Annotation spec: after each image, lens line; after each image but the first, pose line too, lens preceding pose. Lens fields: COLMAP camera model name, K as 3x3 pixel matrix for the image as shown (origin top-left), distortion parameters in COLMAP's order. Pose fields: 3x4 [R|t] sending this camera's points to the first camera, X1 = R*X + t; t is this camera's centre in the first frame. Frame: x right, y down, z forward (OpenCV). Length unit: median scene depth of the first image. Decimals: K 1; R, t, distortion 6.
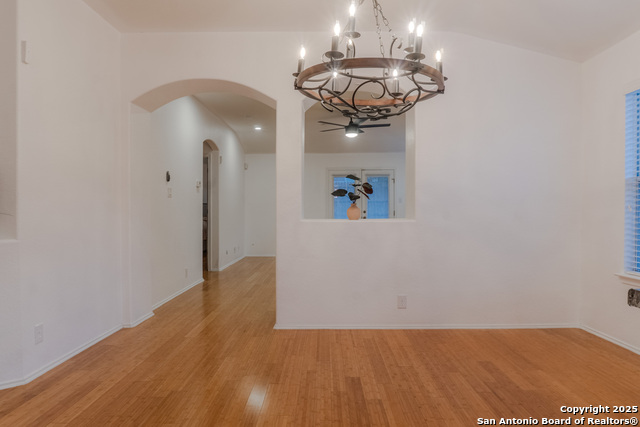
lens RADIAL K [[426.8, 0, 334.5], [0, 426.8, 213.8], [0, 0, 1]] dist [0.003783, -0.031898]
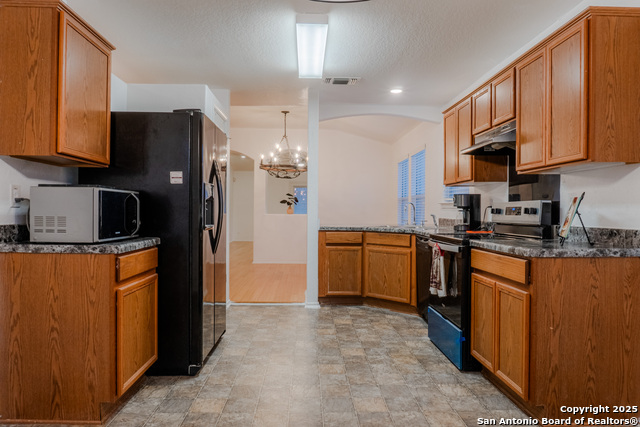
lens RADIAL K [[426.8, 0, 334.5], [0, 426.8, 213.8], [0, 0, 1]] dist [0.003783, -0.031898]
pose [[0.998982, 0.005624, 0.044762, 0.177585], [-0.005585, 0.999984, -0.000984, 0.013130], [-0.044767, 0.000733, 0.998997, -1.200829]]
